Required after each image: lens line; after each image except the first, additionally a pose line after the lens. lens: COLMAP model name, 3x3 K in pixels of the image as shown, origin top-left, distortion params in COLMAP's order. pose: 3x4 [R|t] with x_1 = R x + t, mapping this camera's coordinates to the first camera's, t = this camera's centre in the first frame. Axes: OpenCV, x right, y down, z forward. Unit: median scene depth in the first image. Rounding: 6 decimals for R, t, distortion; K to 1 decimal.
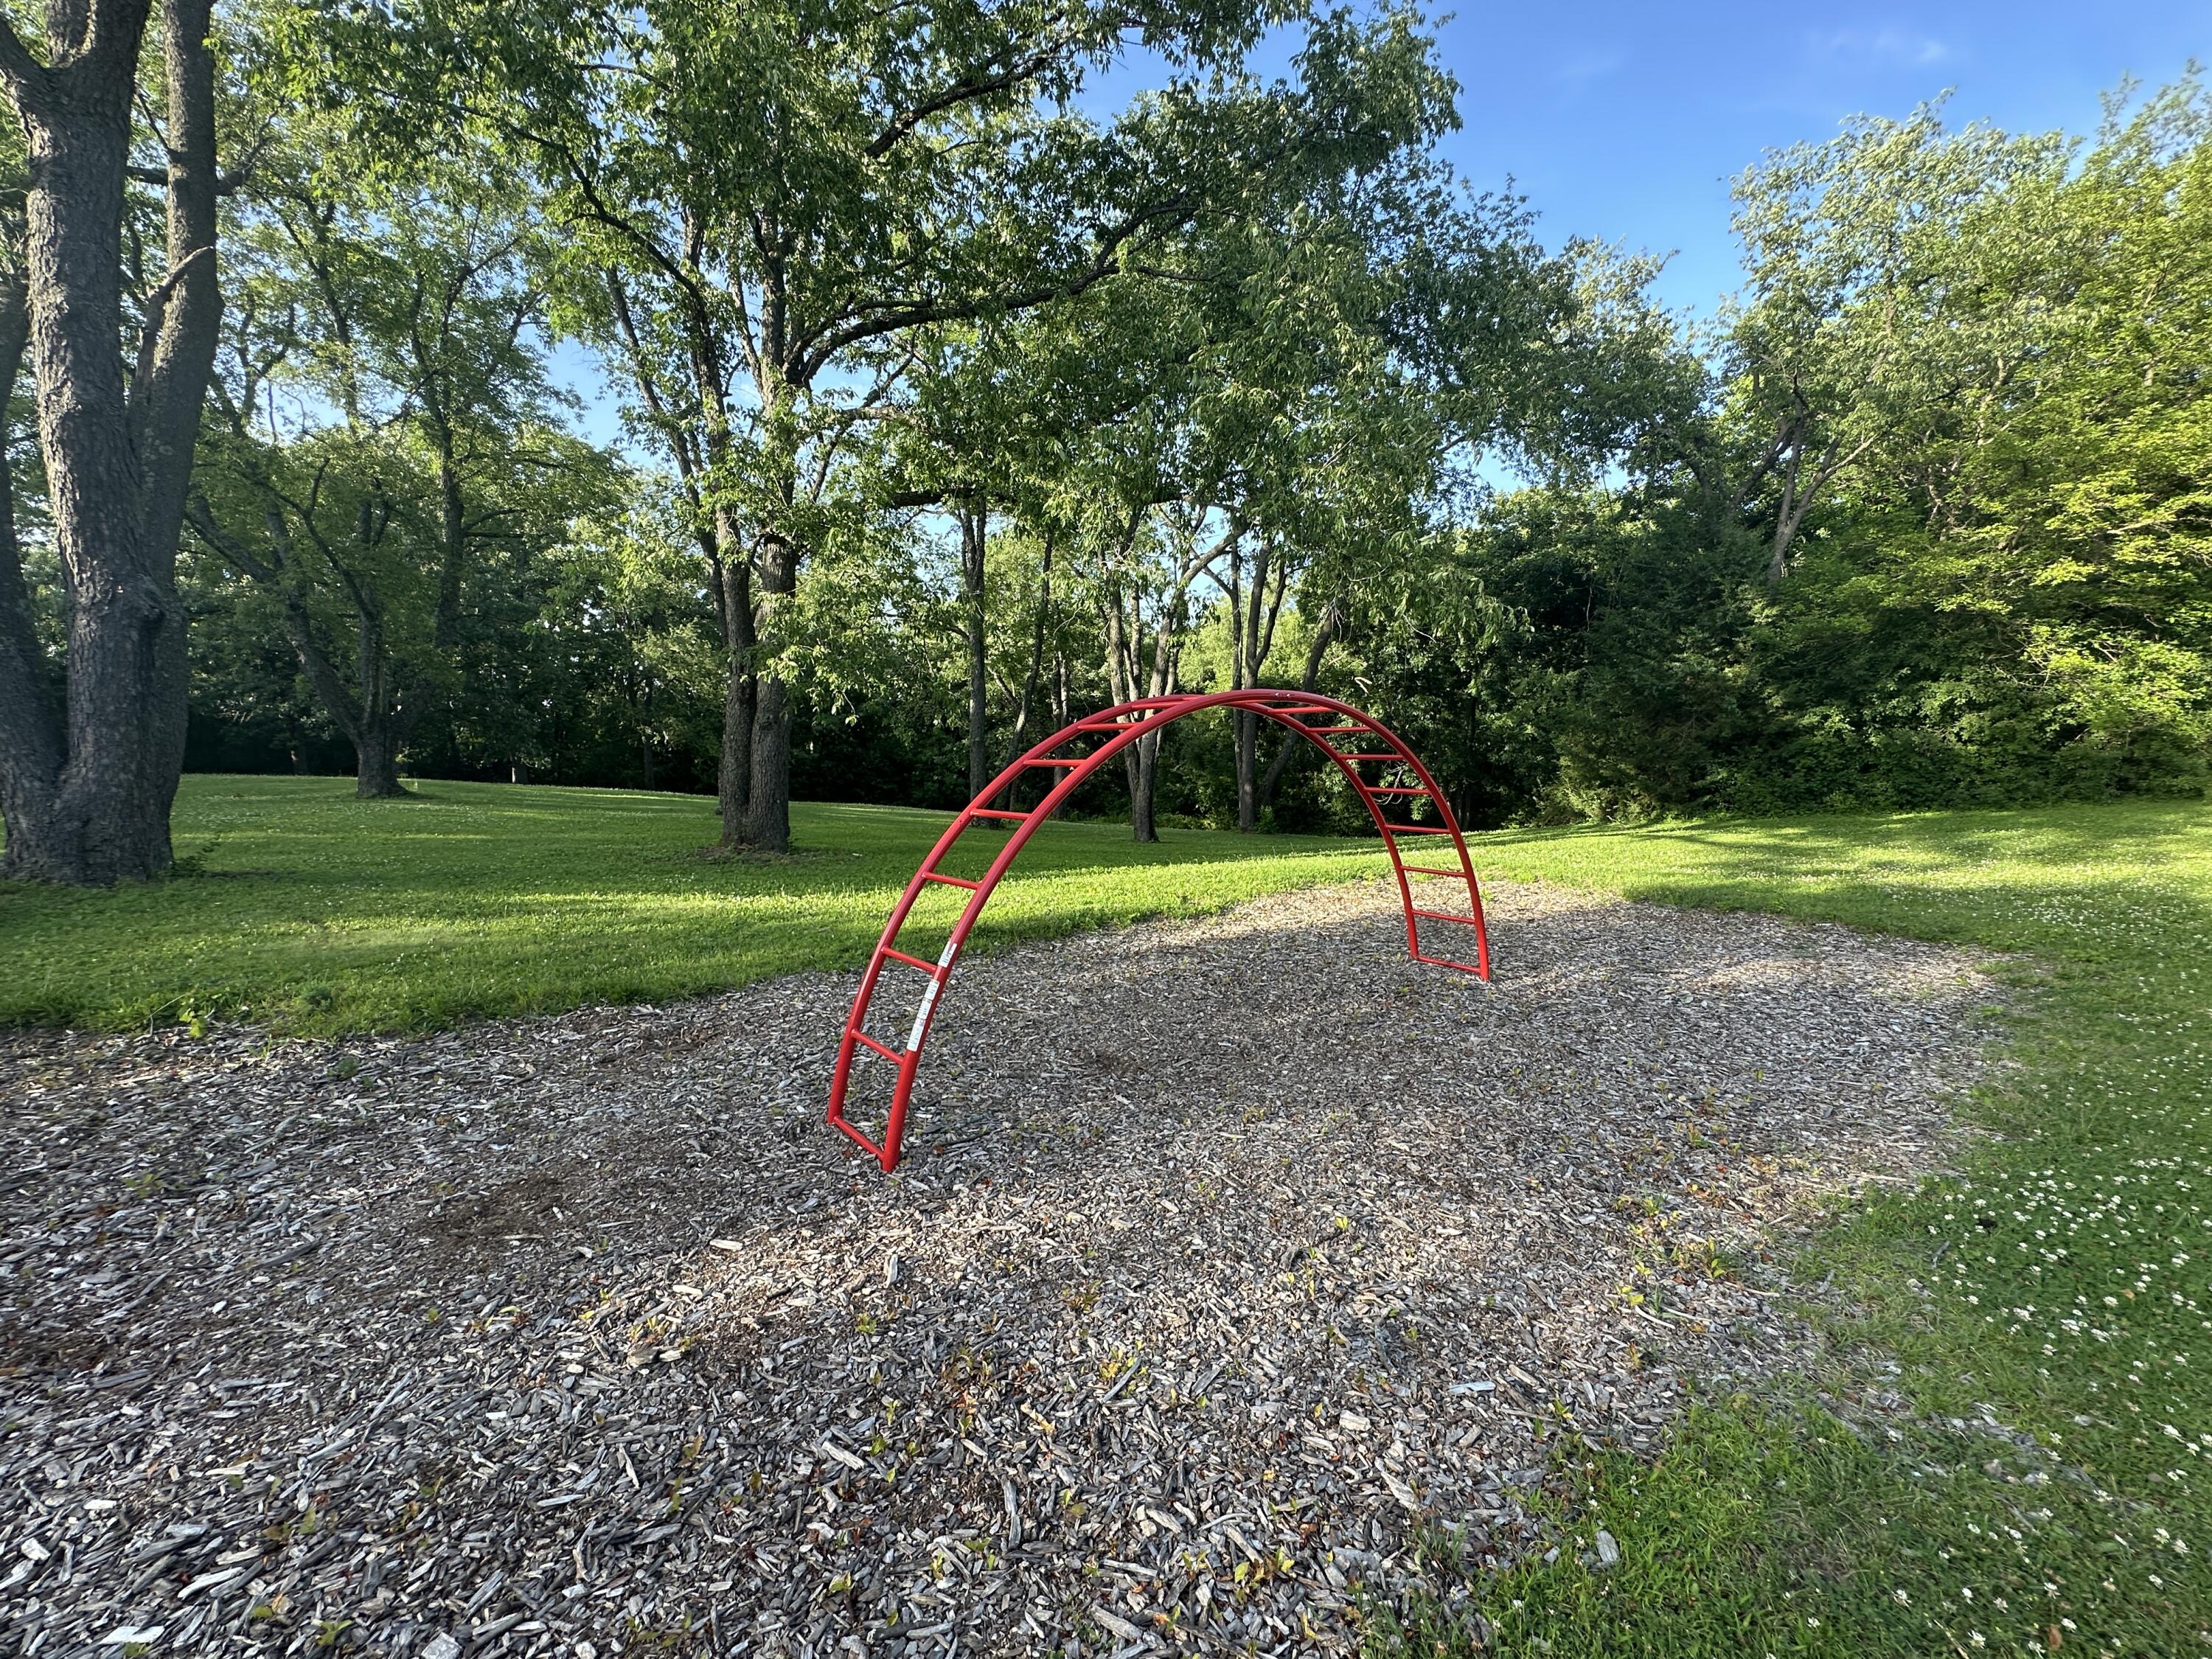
lens RADIAL K [[892.9, 0, 1099.0], [0, 892.9, 824.8], [0, 0, 1]] dist [-0.002355, -0.000221]
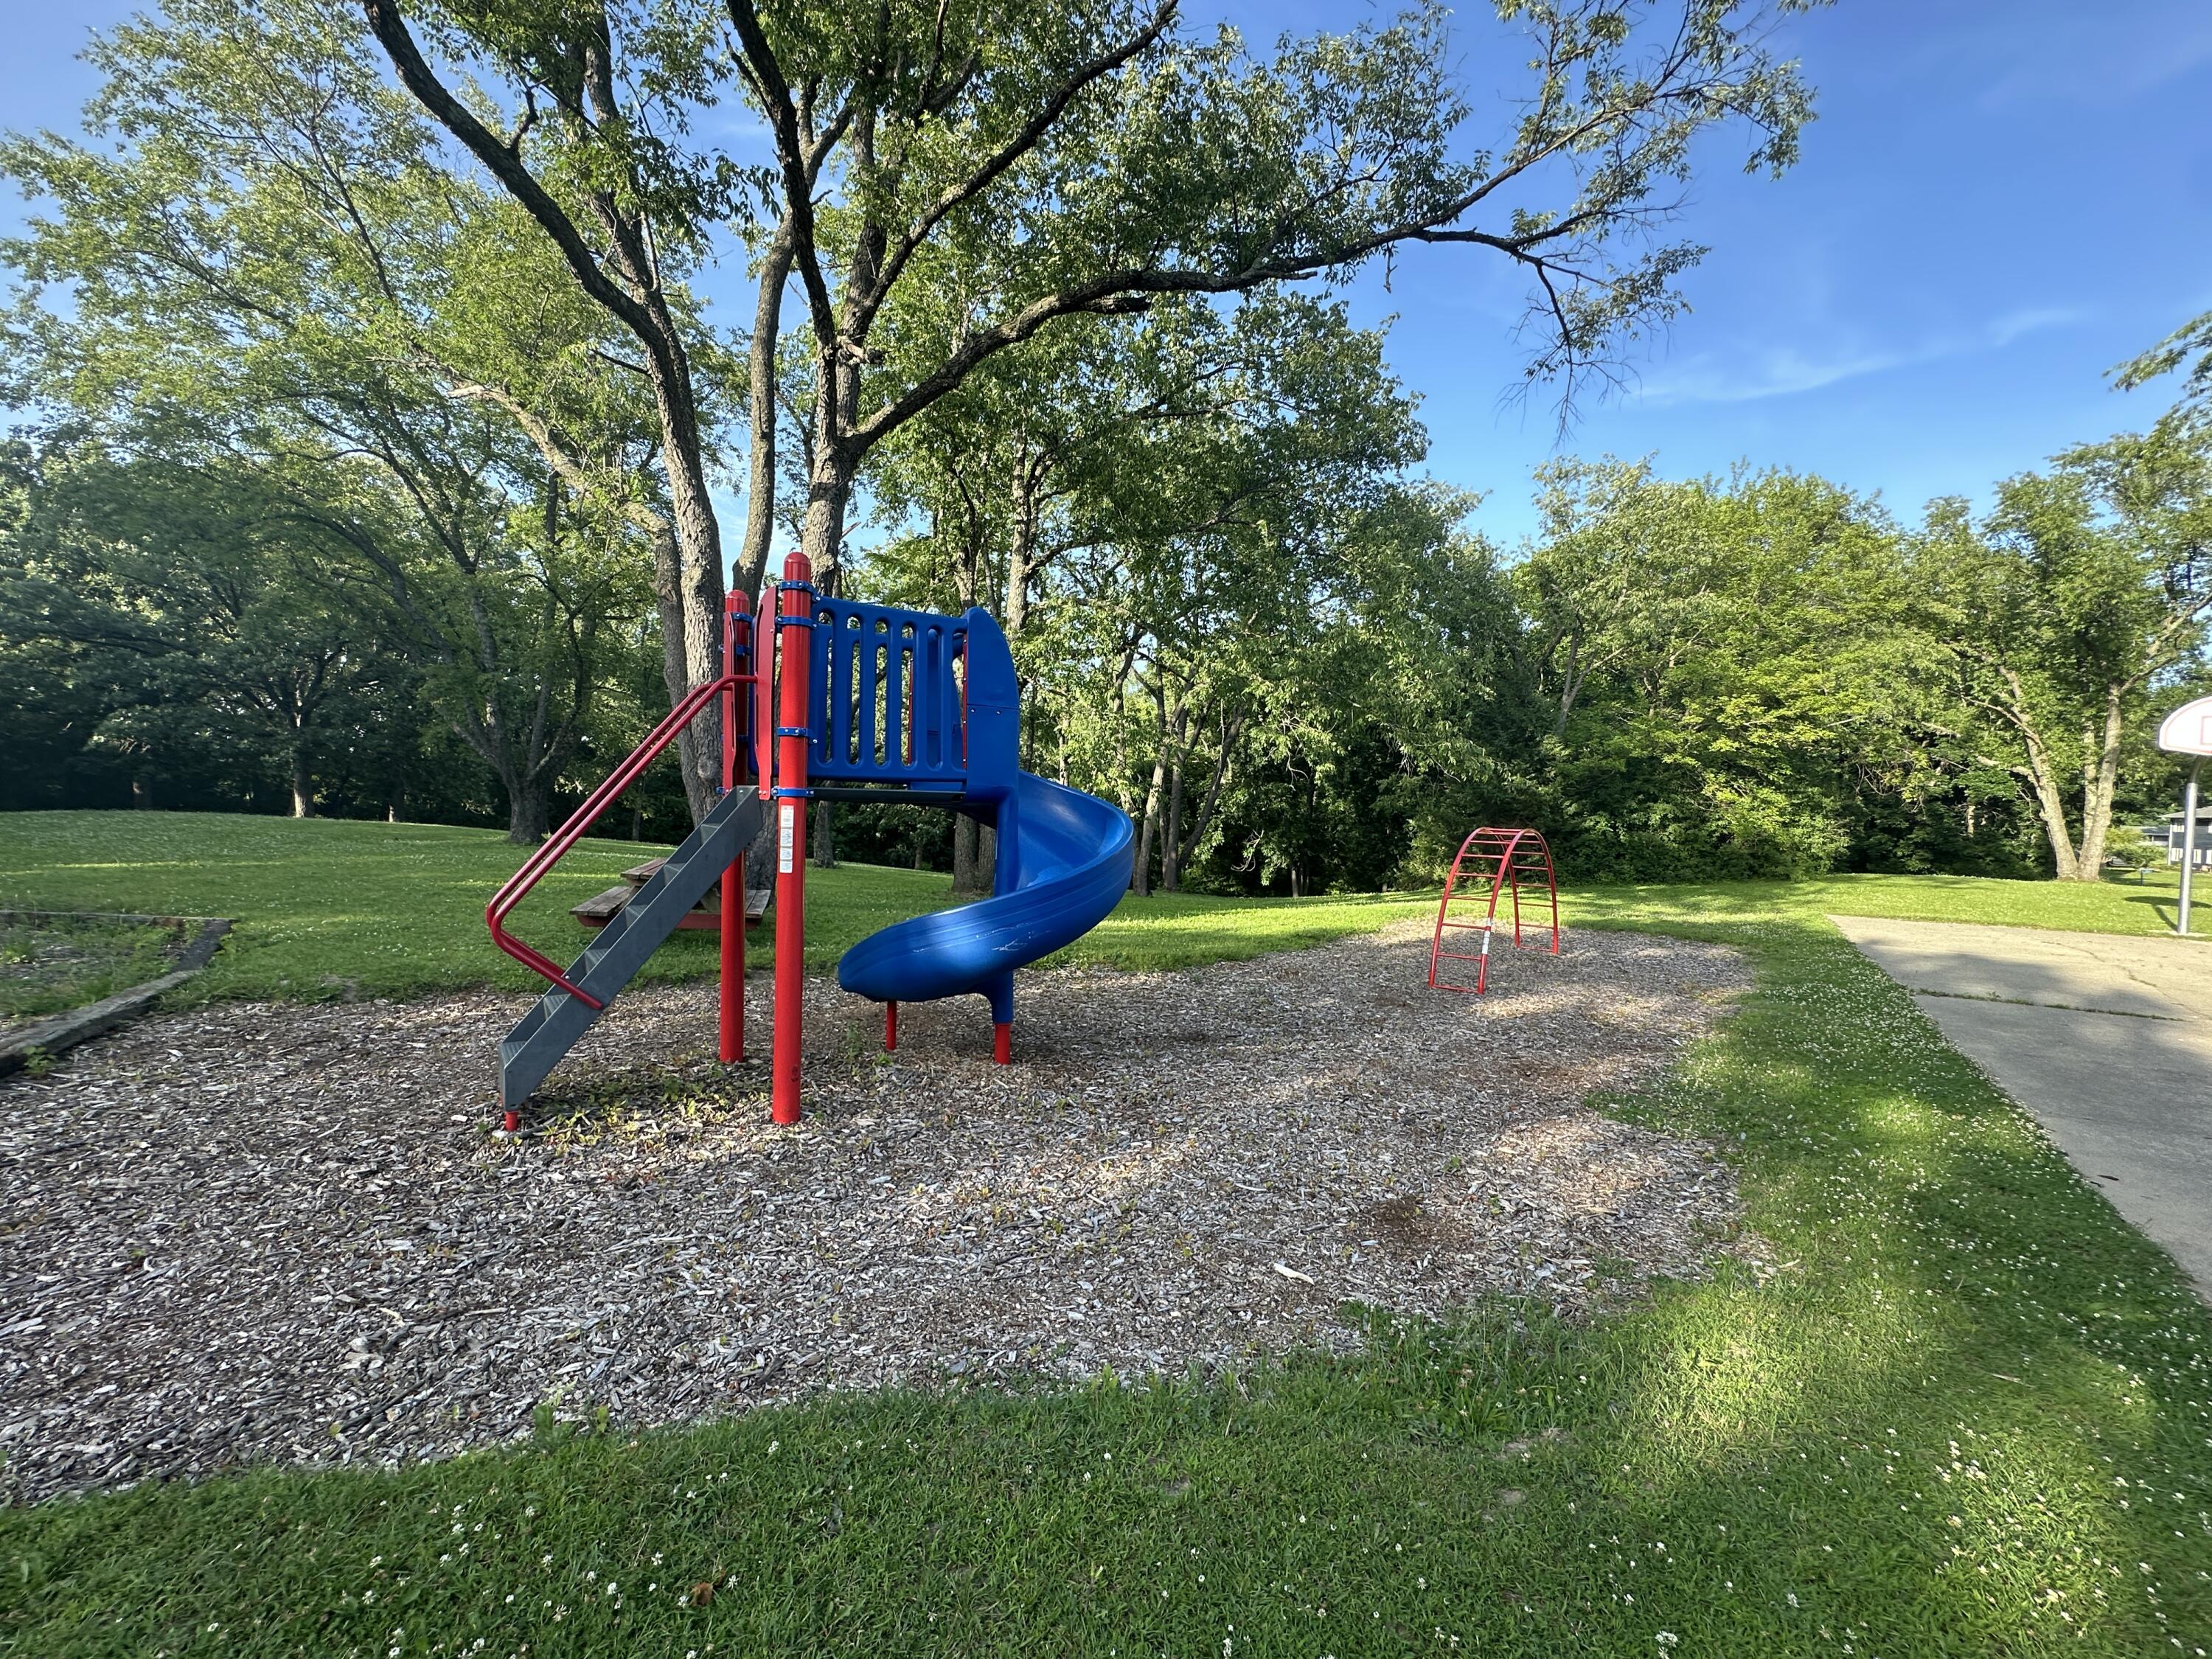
lens RADIAL K [[892.9, 0, 1100.3], [0, 892.9, 831.5], [0, 0, 1]] dist [-0.002355, -0.000221]
pose [[0.967748, 0.035274, 0.249440, -0.462396], [-0.019385, 0.997640, -0.065869, 0.016325], [-0.251175, 0.058909, 0.966147, -0.320953]]
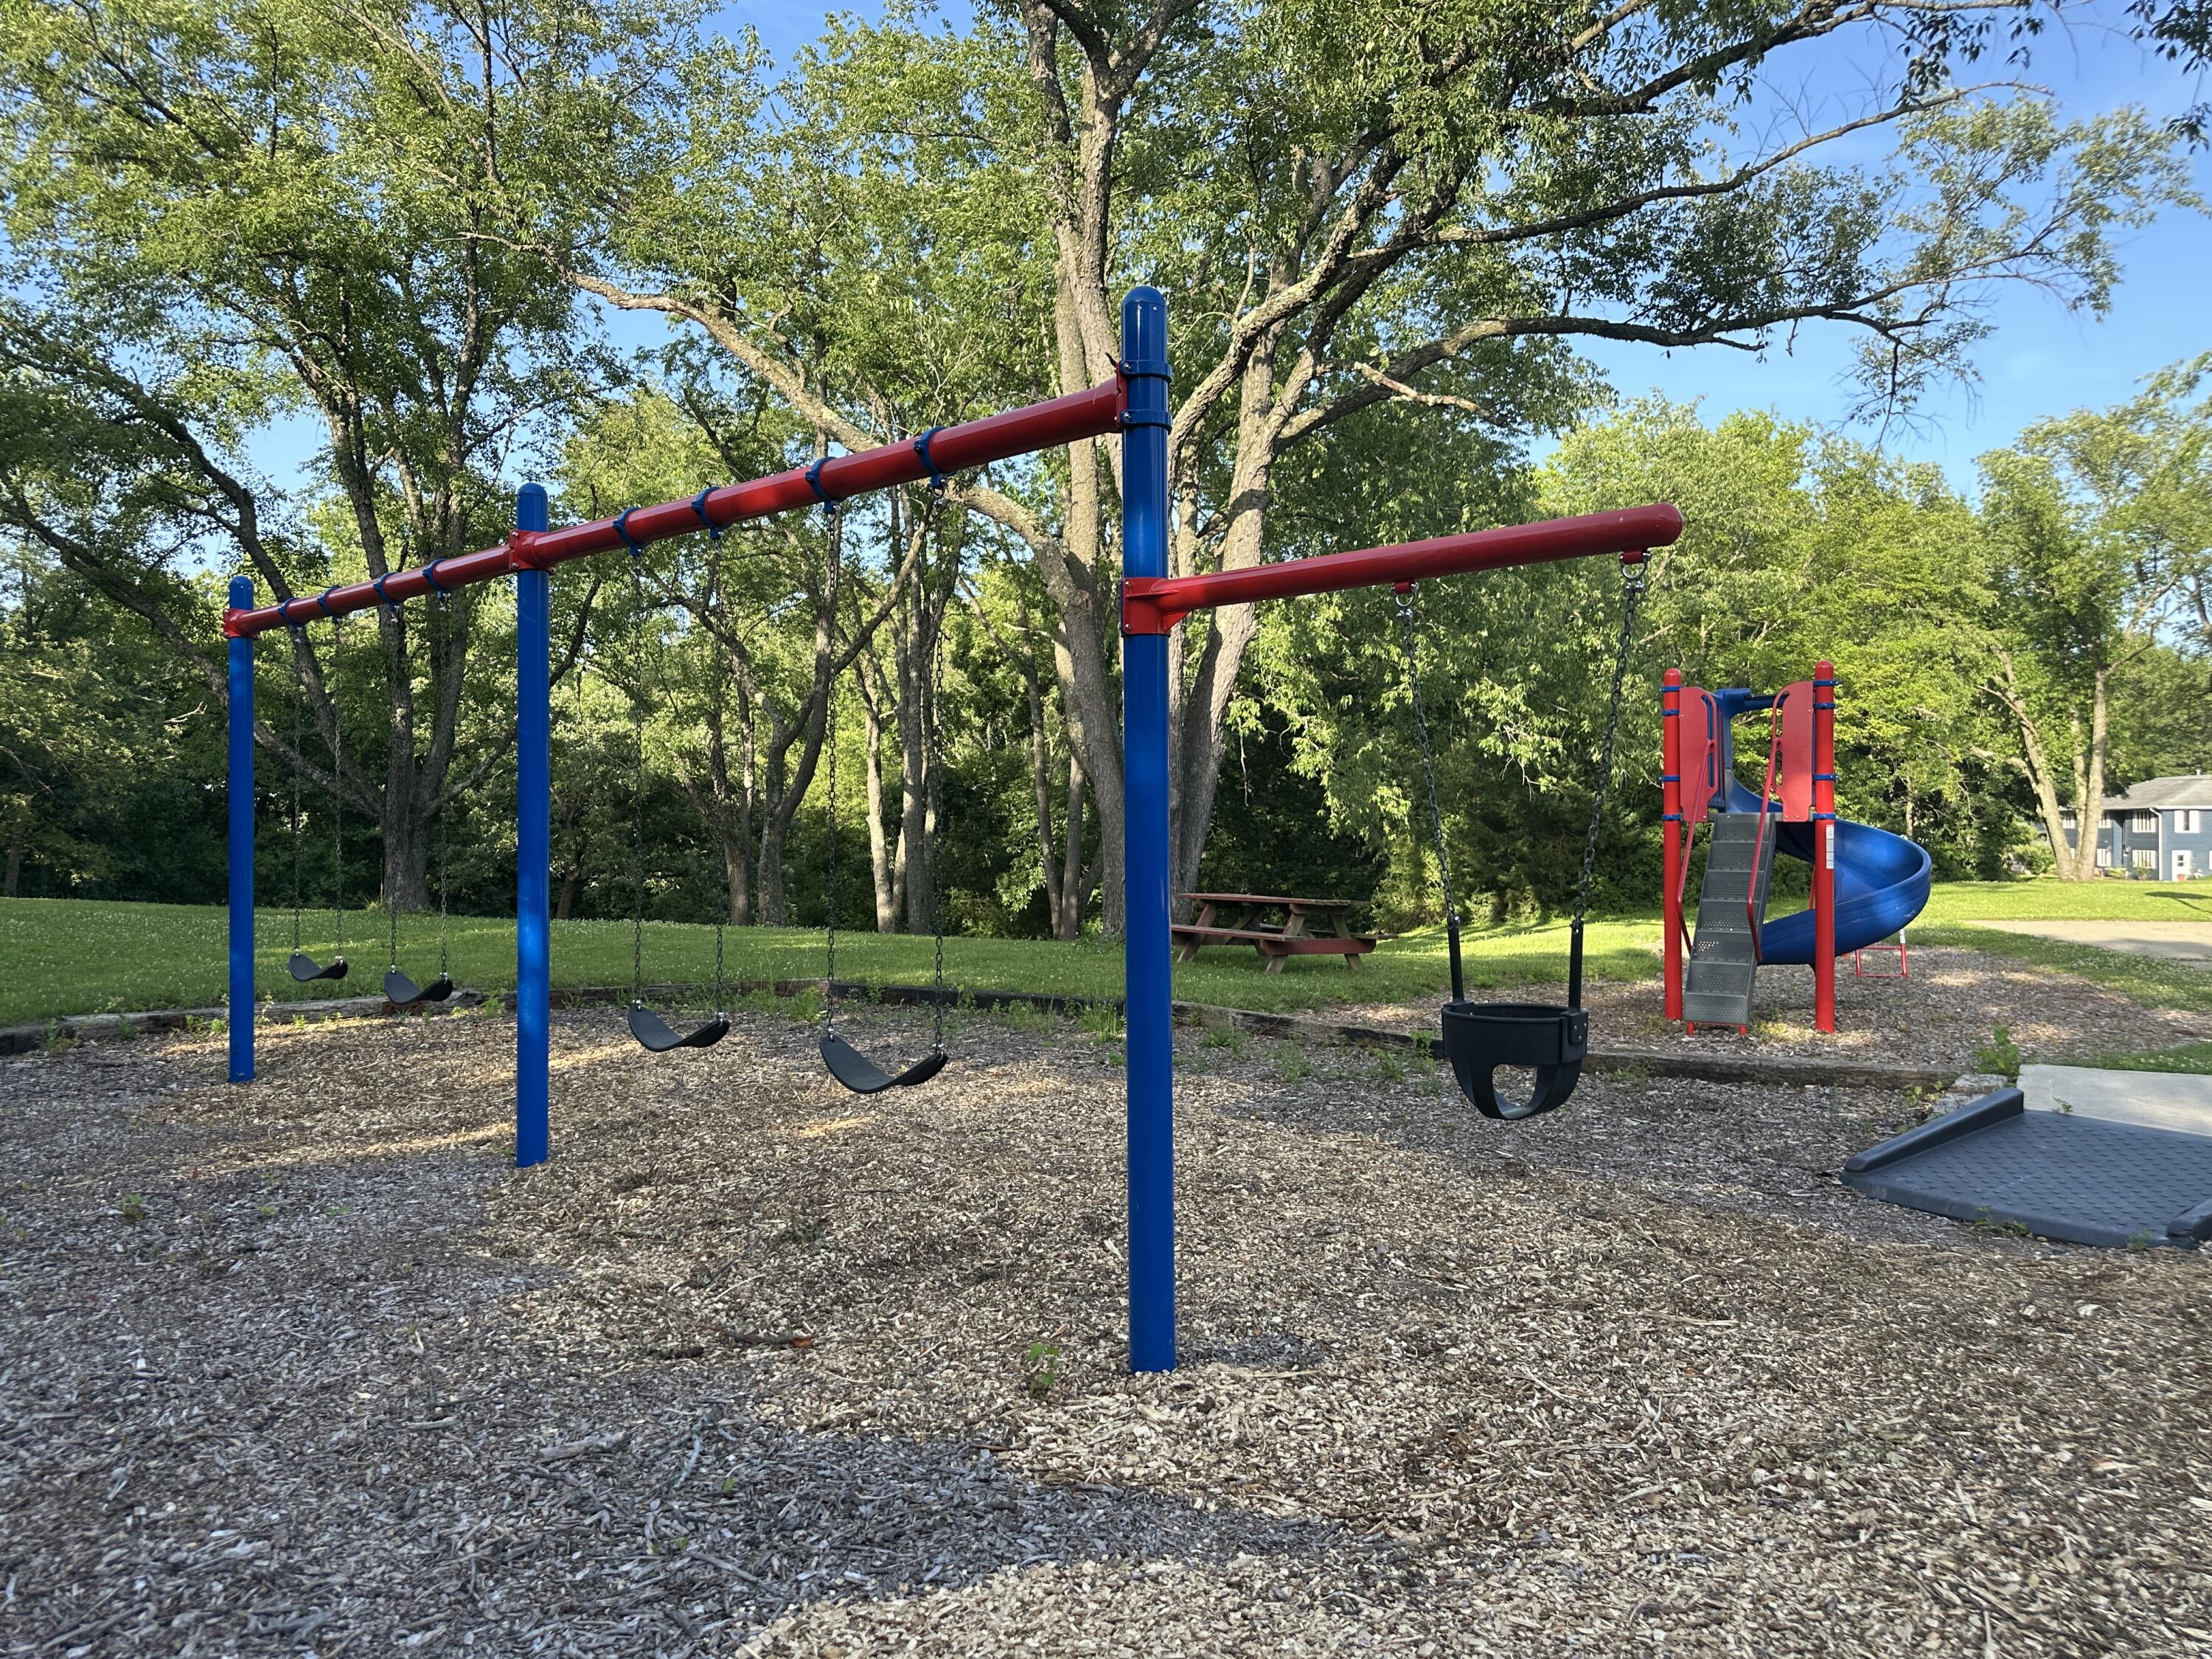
lens RADIAL K [[1541.4, 0, 1099.5], [0, 1541.4, 832.9], [0, 0, 1]] dist [0.040731, -0.014205]
pose [[0.828369, 0.014875, 0.559986, -1.219894], [0.041280, 0.995309, -0.087504, 0.045429], [-0.558660, 0.095602, 0.823868, -0.451414]]
